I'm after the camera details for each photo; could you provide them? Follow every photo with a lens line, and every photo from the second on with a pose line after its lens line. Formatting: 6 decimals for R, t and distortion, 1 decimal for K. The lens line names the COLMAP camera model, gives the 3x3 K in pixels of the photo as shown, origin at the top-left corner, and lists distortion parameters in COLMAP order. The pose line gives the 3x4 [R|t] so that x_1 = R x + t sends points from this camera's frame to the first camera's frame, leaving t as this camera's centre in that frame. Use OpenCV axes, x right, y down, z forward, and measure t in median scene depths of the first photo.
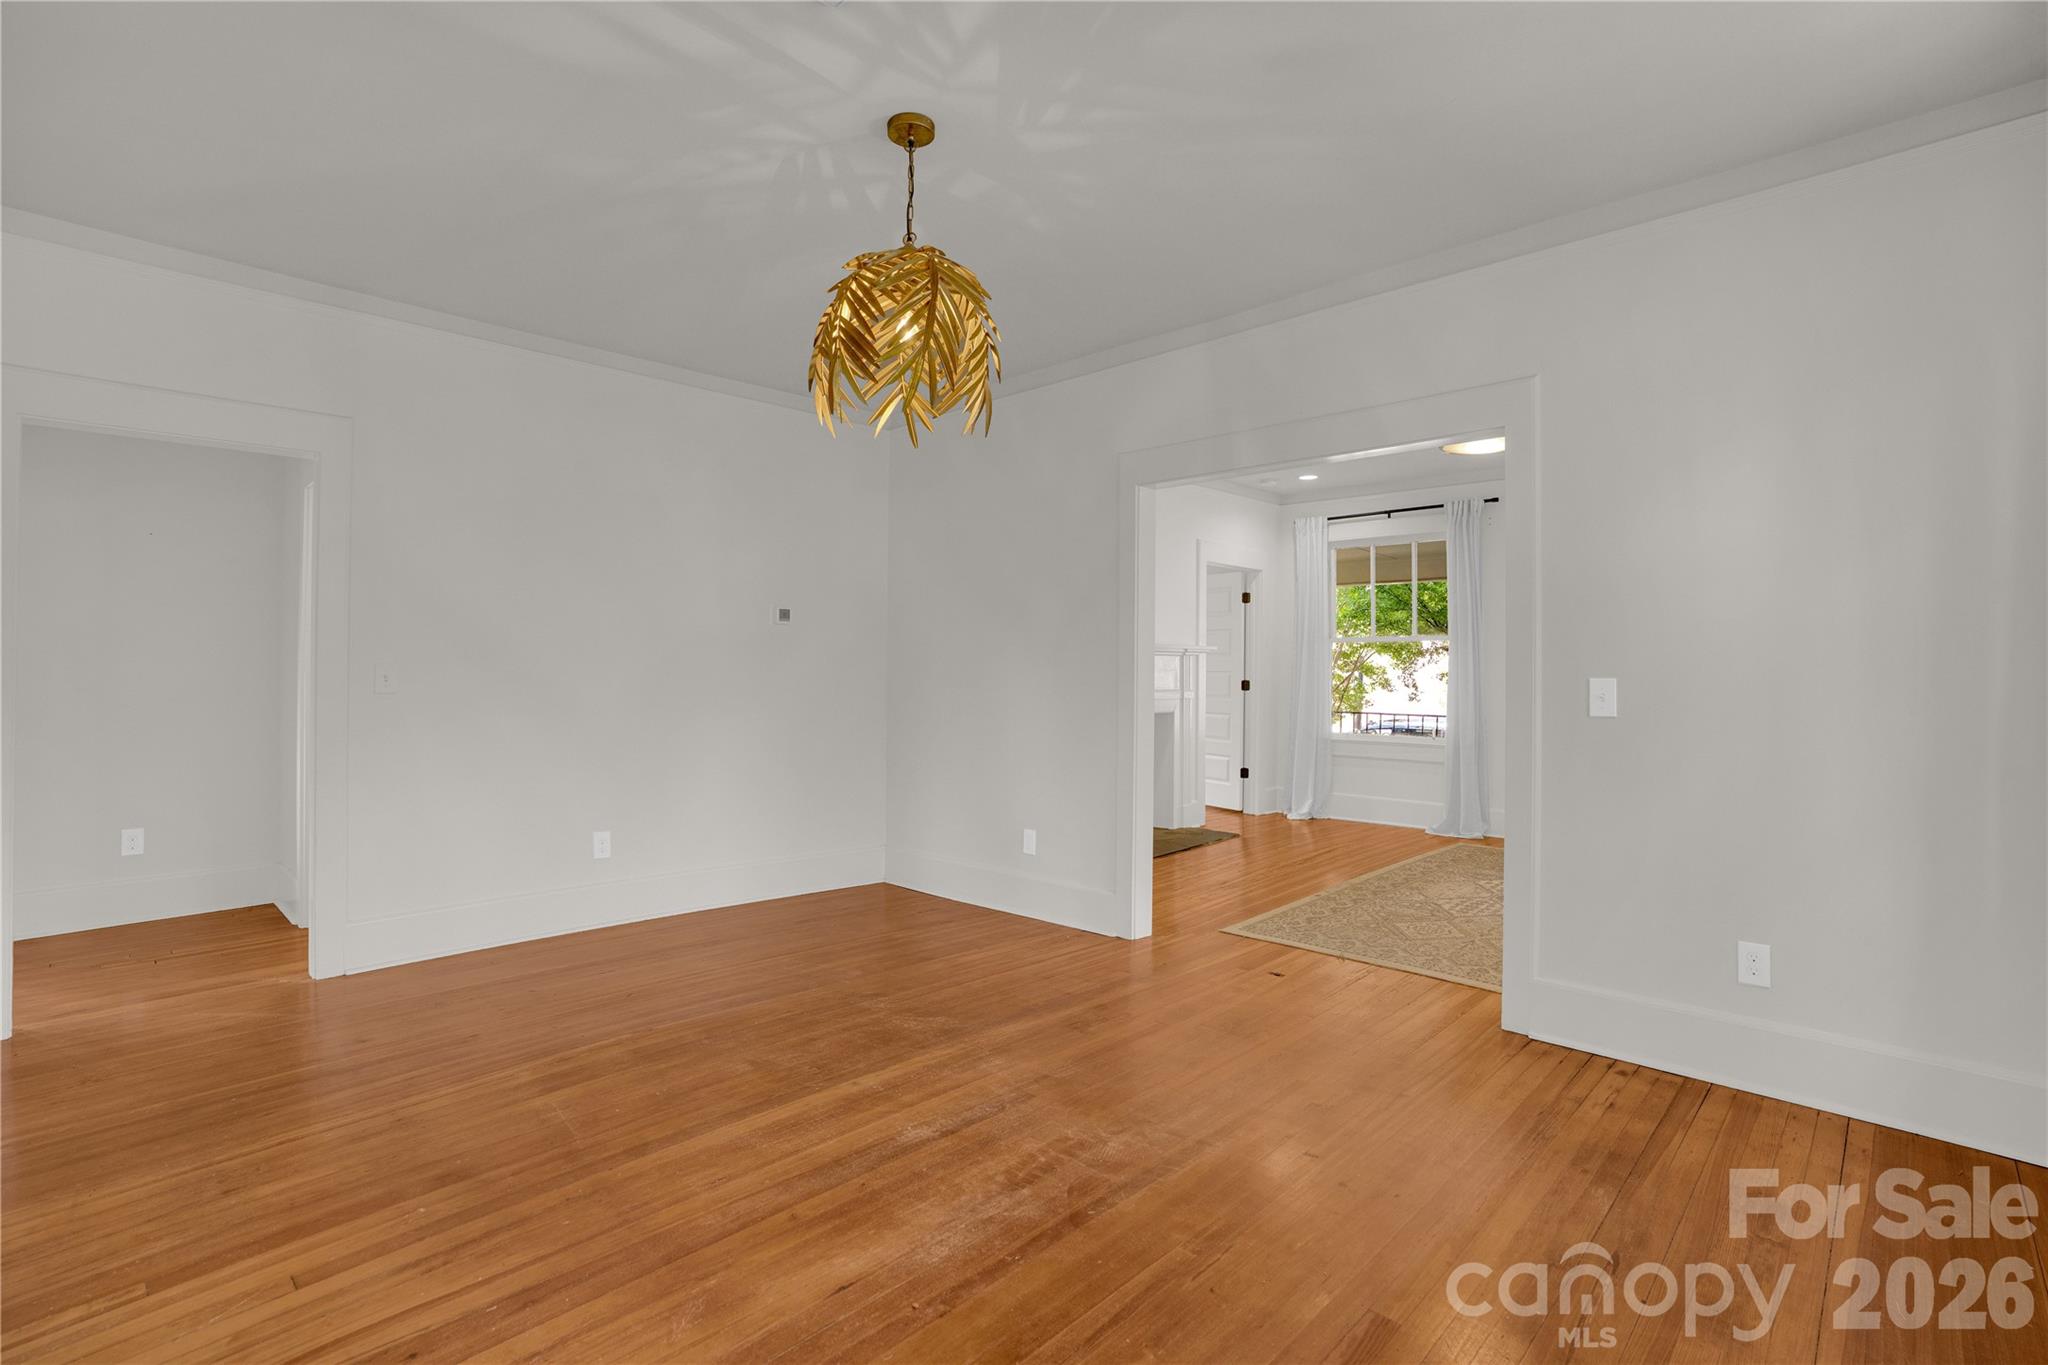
lens RADIAL K [[951.6, 0, 1021.8], [0, 951.6, 667.9], [0, 0, 1]] dist [-0.063363, 0.020622]
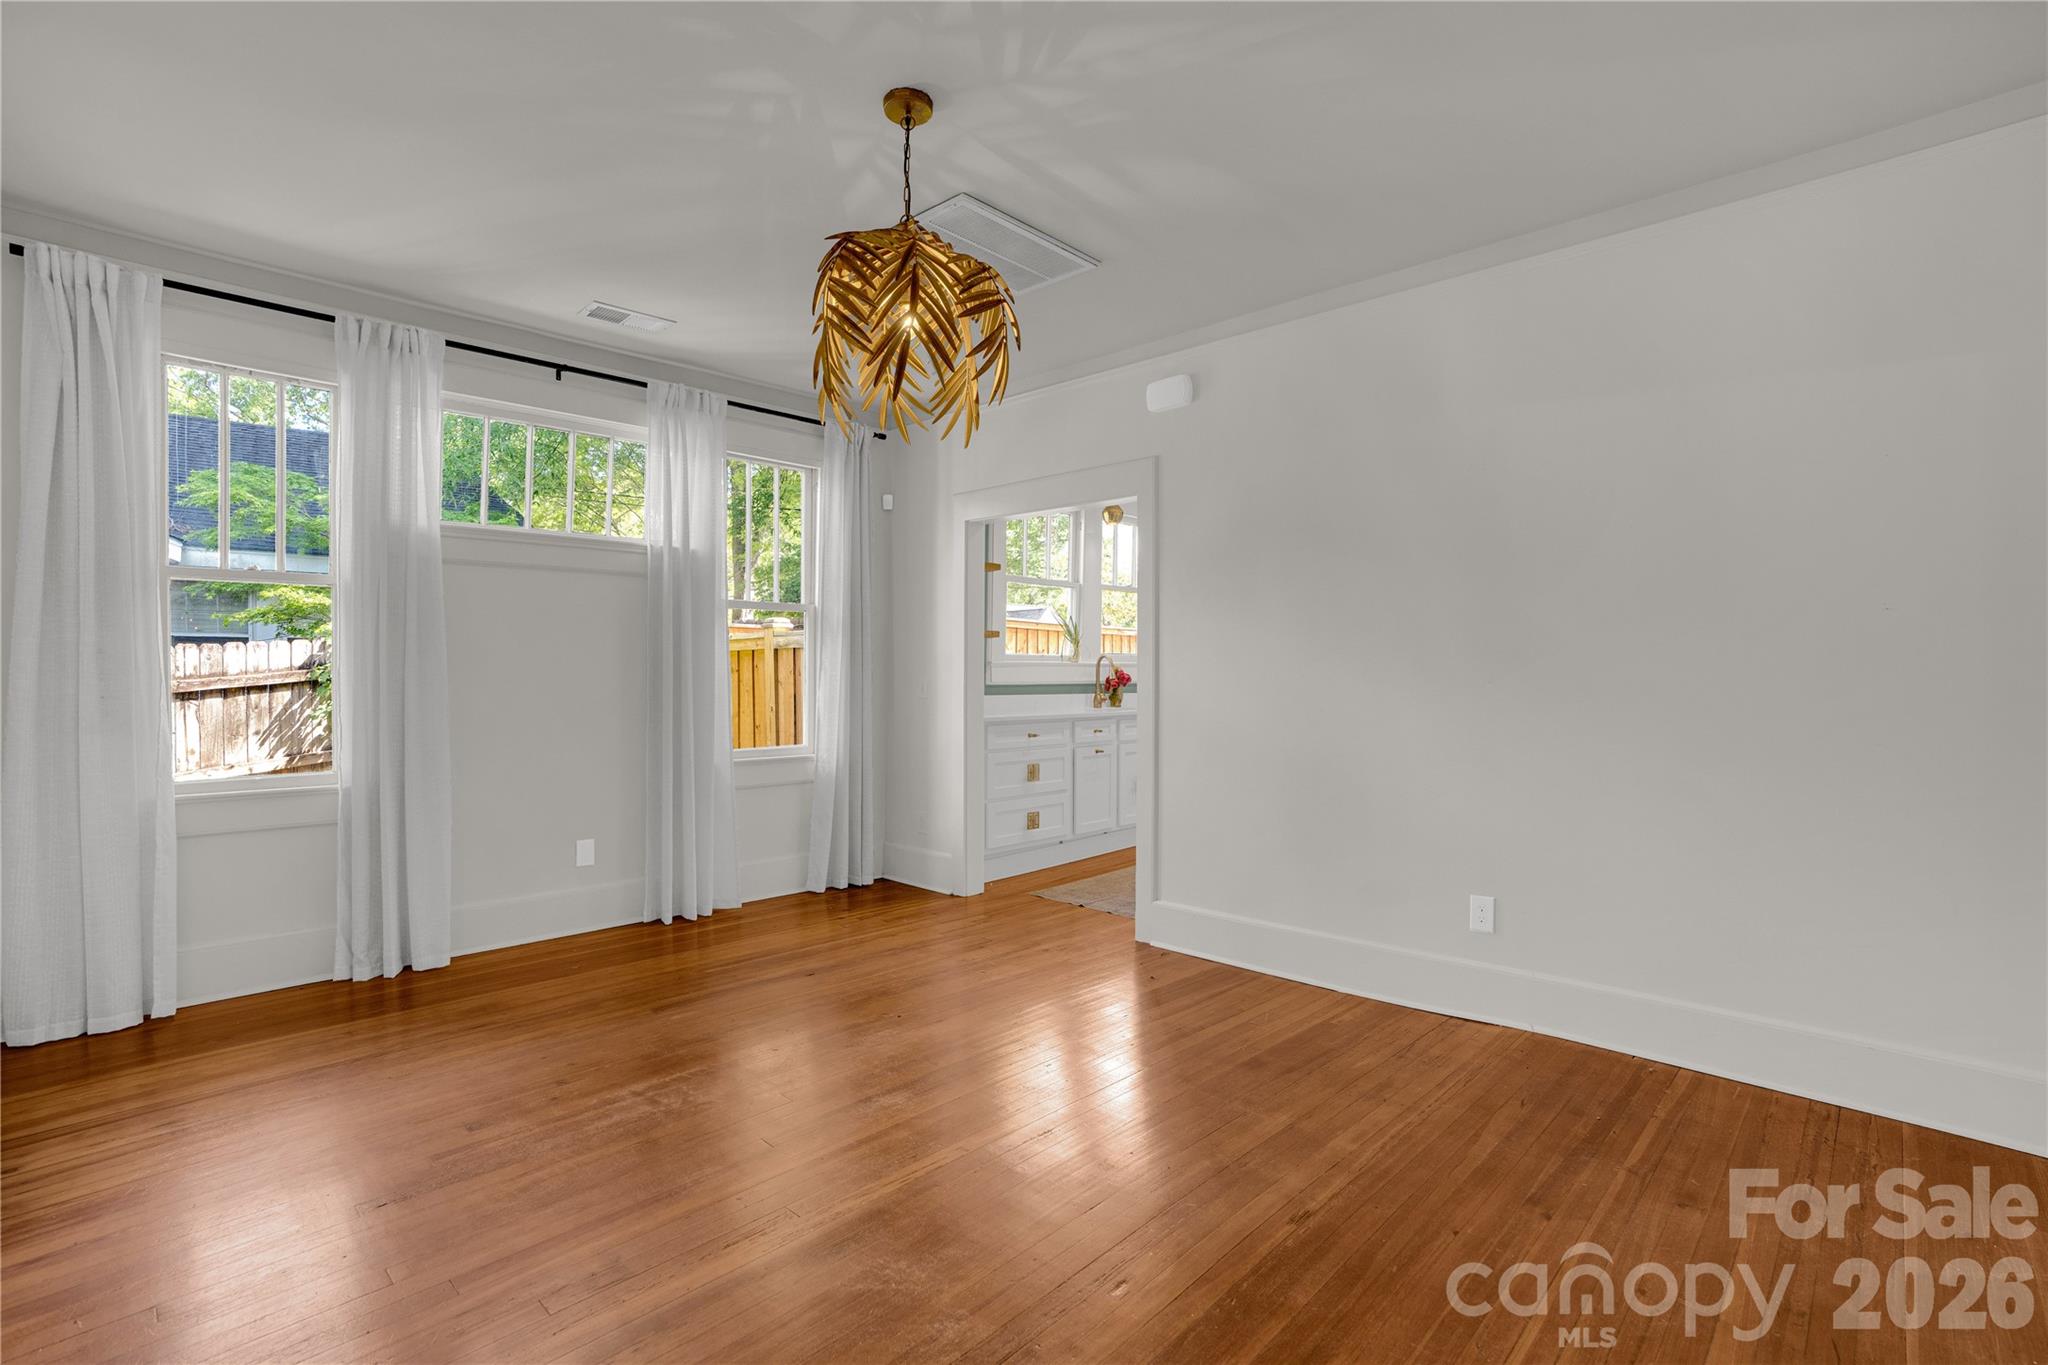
lens RADIAL K [[951.6, 0, 1020.4], [0, 951.6, 687.0], [0, 0, 1]] dist [-0.063363, 0.020622]
pose [[-0.999966, -0.008193, -0.000685, -0.200647], [-0.008198, 0.999934, 0.008006, 0.008409], [0.000619, 0.008011, -0.999968, 1.646059]]
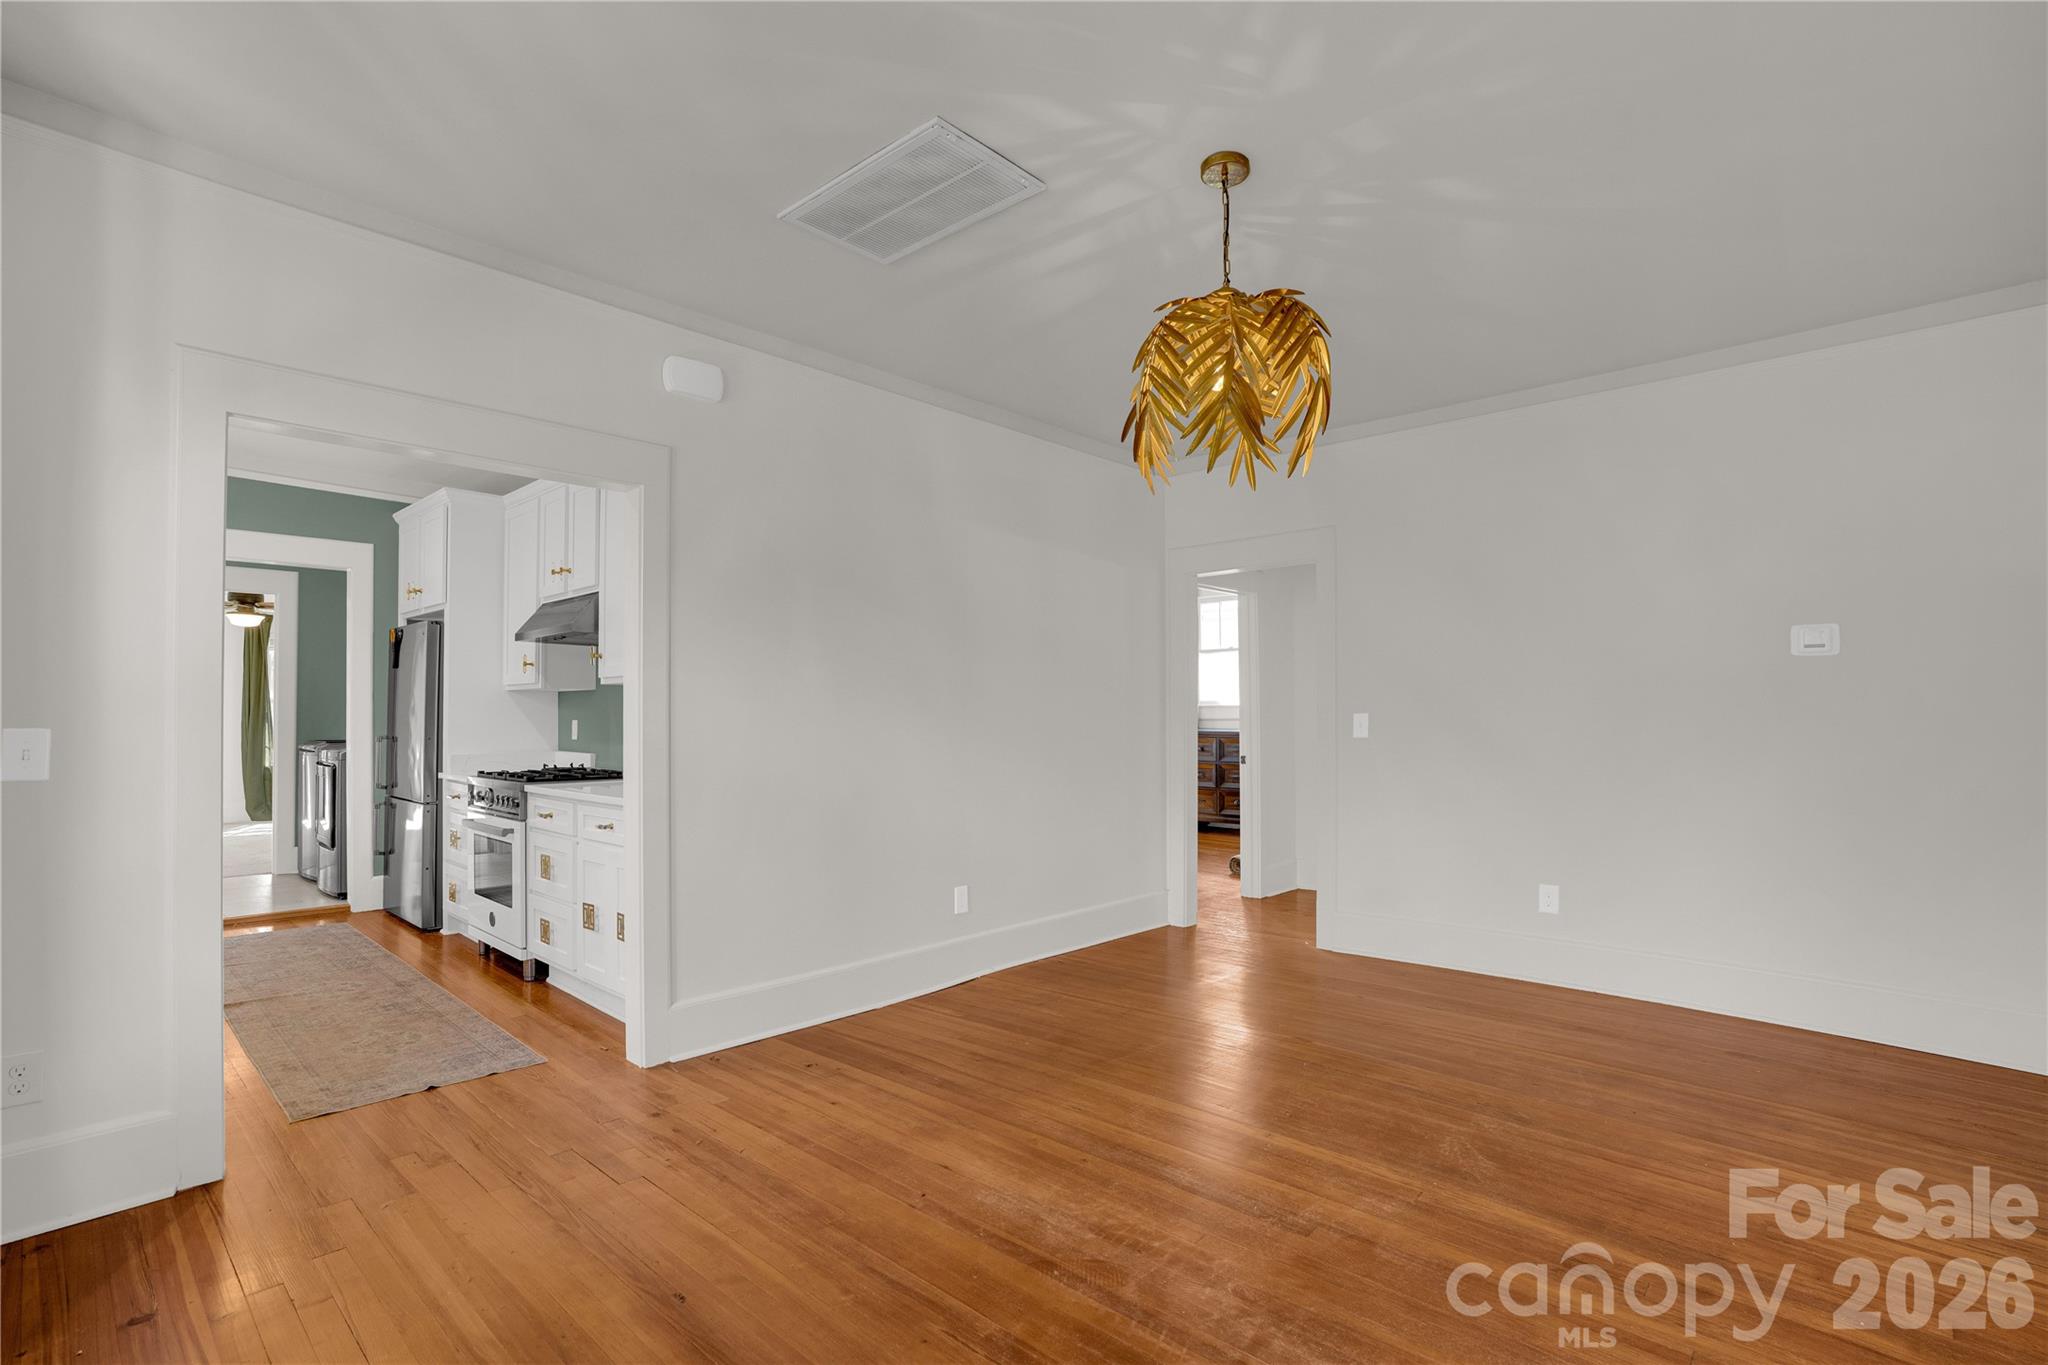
lens RADIAL K [[951.6, 0, 1036.2], [0, 951.6, 703.1], [0, 0, 1]] dist [-0.063363, 0.020622]
pose [[0.029792, -0.022011, -0.999314, 0.713492], [0.006793, 0.999739, -0.021817, 0.007752], [0.999533, -0.006138, 0.029934, 0.644100]]
